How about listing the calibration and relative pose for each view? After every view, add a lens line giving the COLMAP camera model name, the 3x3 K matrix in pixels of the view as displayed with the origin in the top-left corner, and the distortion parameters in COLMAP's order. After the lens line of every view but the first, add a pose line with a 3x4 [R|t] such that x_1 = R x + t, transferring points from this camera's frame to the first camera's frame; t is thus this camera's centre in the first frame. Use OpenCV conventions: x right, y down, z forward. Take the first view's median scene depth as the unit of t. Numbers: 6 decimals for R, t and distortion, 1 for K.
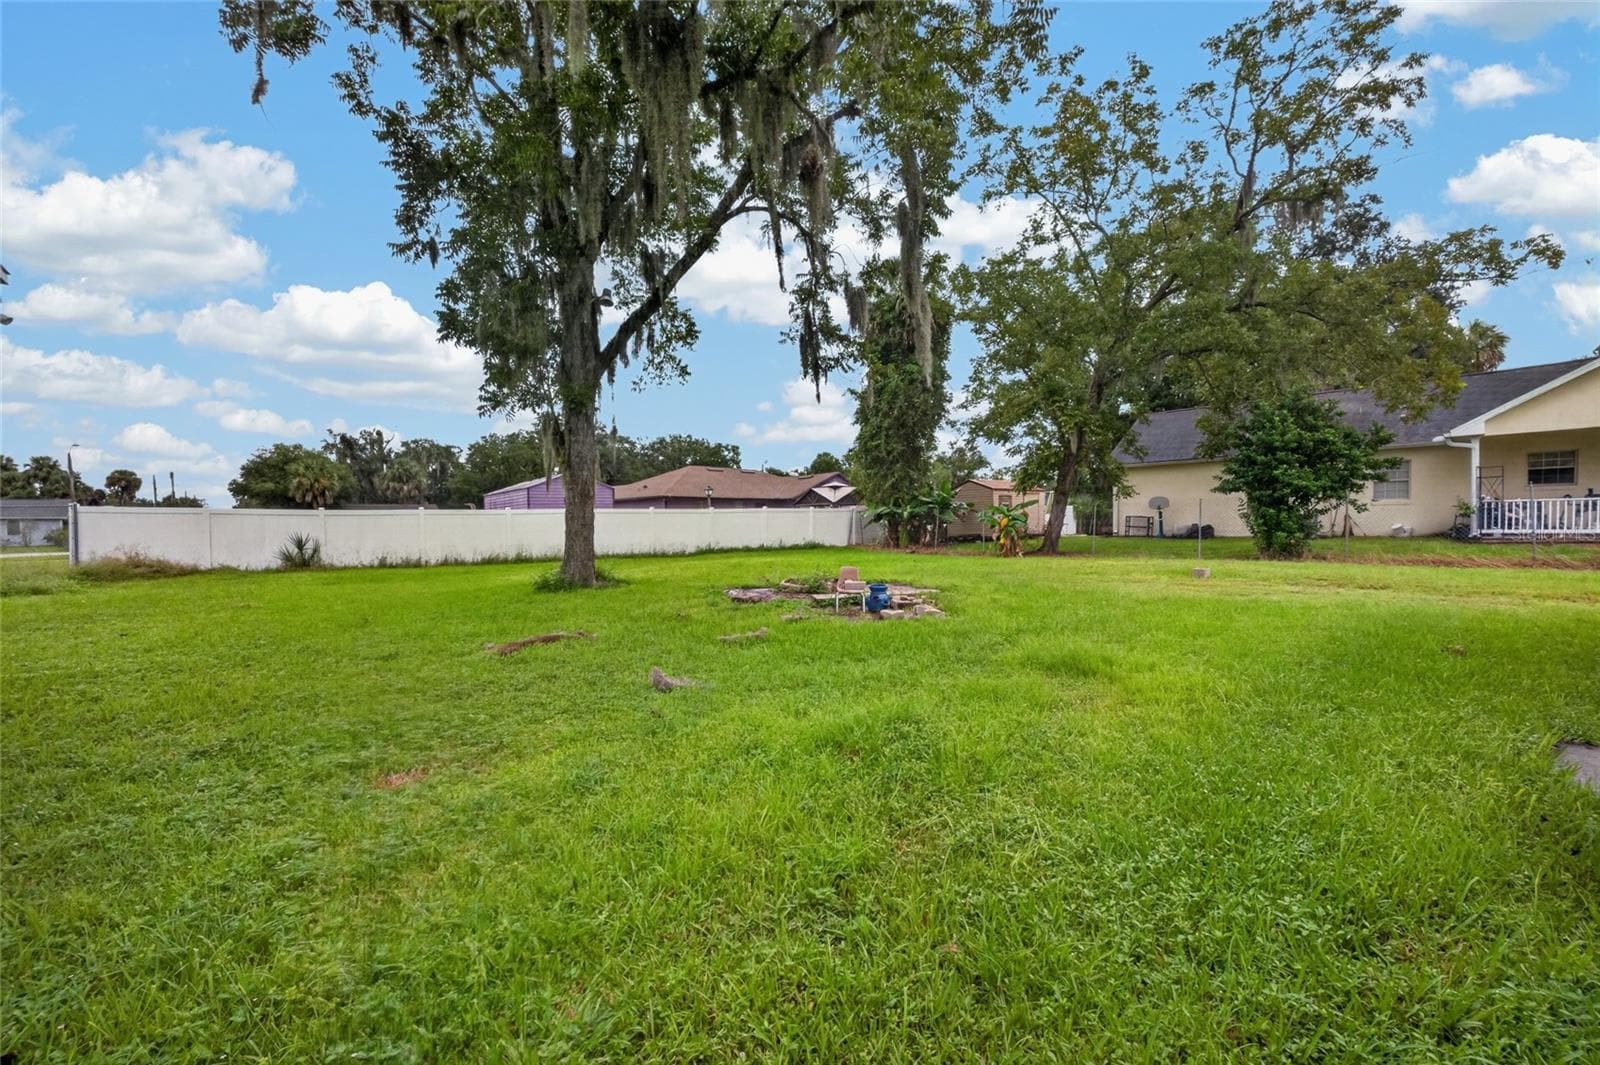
lens RADIAL K [[628.7, 0, 791.2], [0, 628.7, 527.4], [0, 0, 1]] dist [-0.003123, 0.000074]
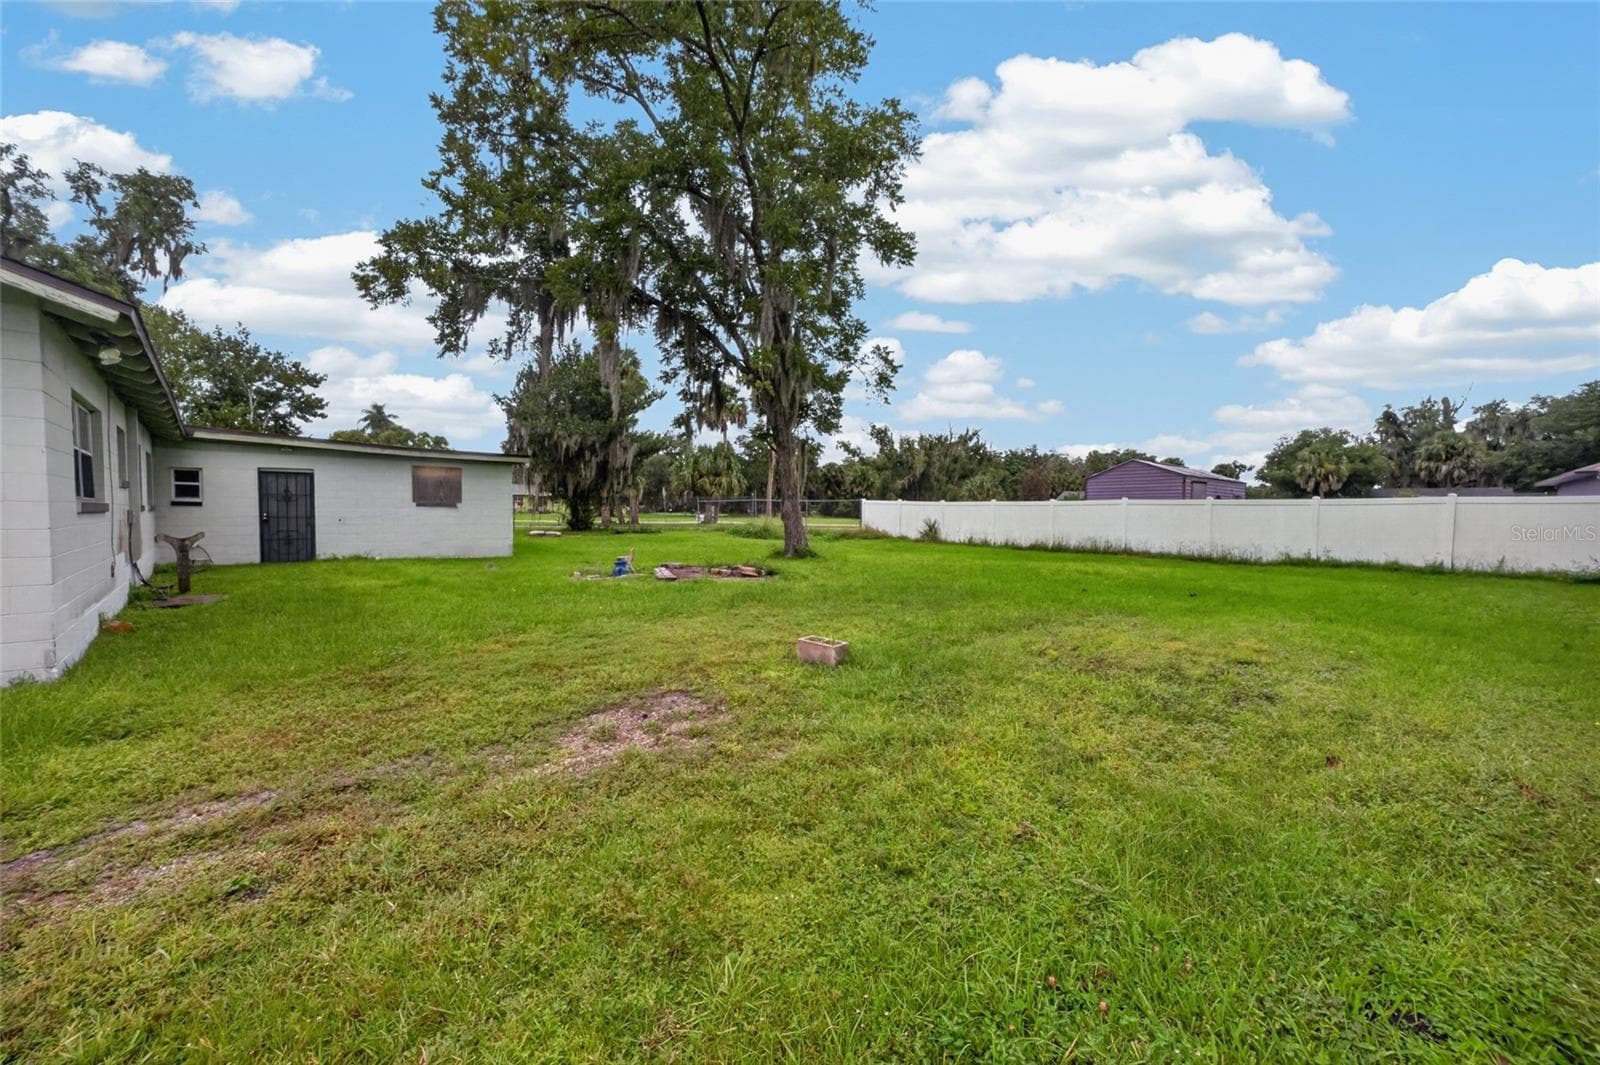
lens RADIAL K [[666.7, 0, 800.0], [0, 666.7, 532.5], [0, 0, 1]] dist [0.010150, -0.000092]
pose [[0.064159, 0.048395, -0.996766, 0.289456], [-0.020741, 0.998672, 0.047152, -0.008134], [0.997724, 0.017648, 0.065078, 0.229782]]
